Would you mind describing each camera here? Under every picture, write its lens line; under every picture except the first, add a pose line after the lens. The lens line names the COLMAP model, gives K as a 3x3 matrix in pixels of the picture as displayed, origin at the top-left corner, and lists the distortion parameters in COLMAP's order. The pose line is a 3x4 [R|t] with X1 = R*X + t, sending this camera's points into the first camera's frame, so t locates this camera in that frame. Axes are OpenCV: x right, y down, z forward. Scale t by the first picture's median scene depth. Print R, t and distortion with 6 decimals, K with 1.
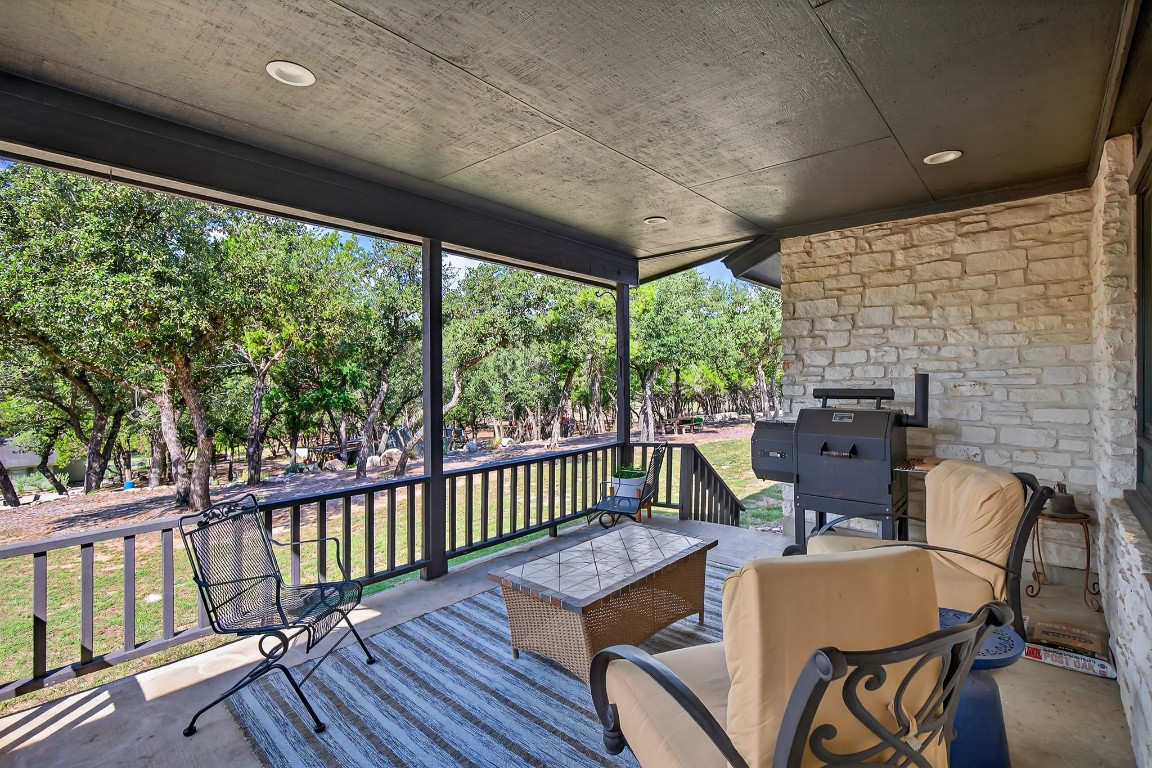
lens RADIAL K [[523.5, 0, 575.2], [0, 523.5, 374.2], [0, 0, 1]] dist [0.002468, -0.000369]
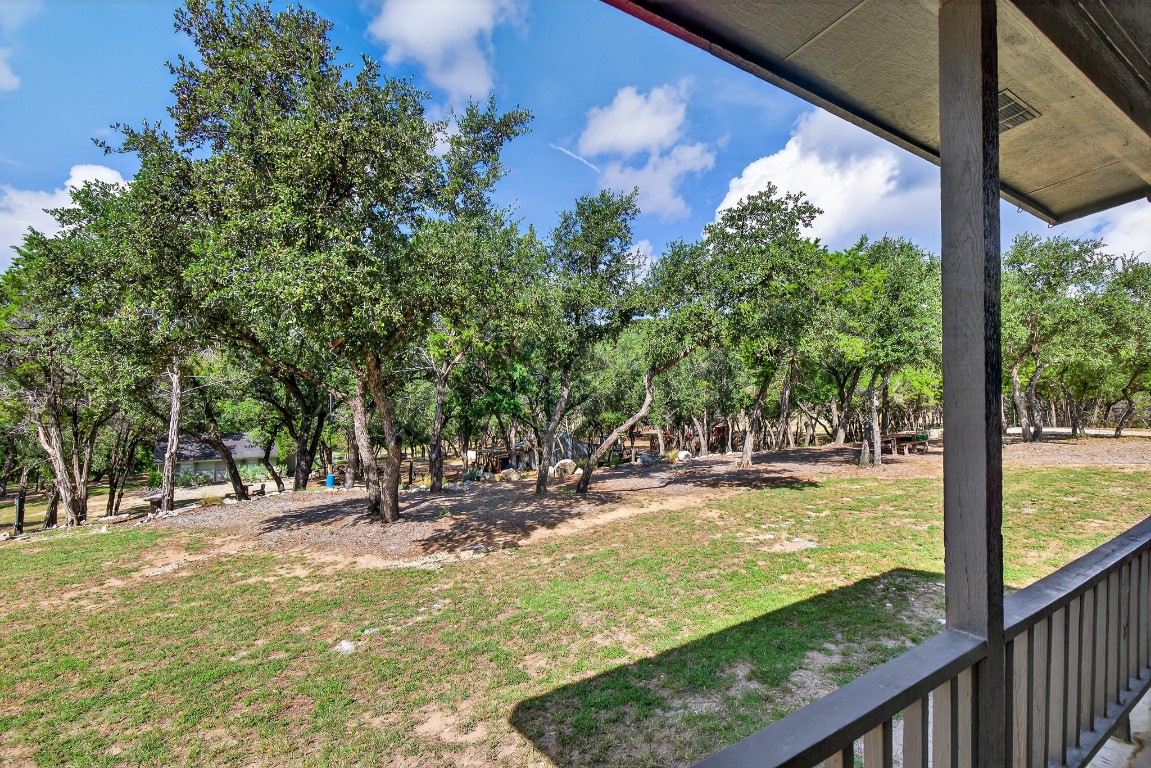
lens RADIAL K [[523.1, 0, 575.7], [0, 523.1, 386.9], [0, 0, 1]] dist [0.002468, -0.000369]
pose [[0.963825, 0.007055, -0.266442, -0.094458], [-0.004189, 0.999927, 0.011320, 0.003740], [0.266503, -0.009794, 0.963784, 0.121009]]
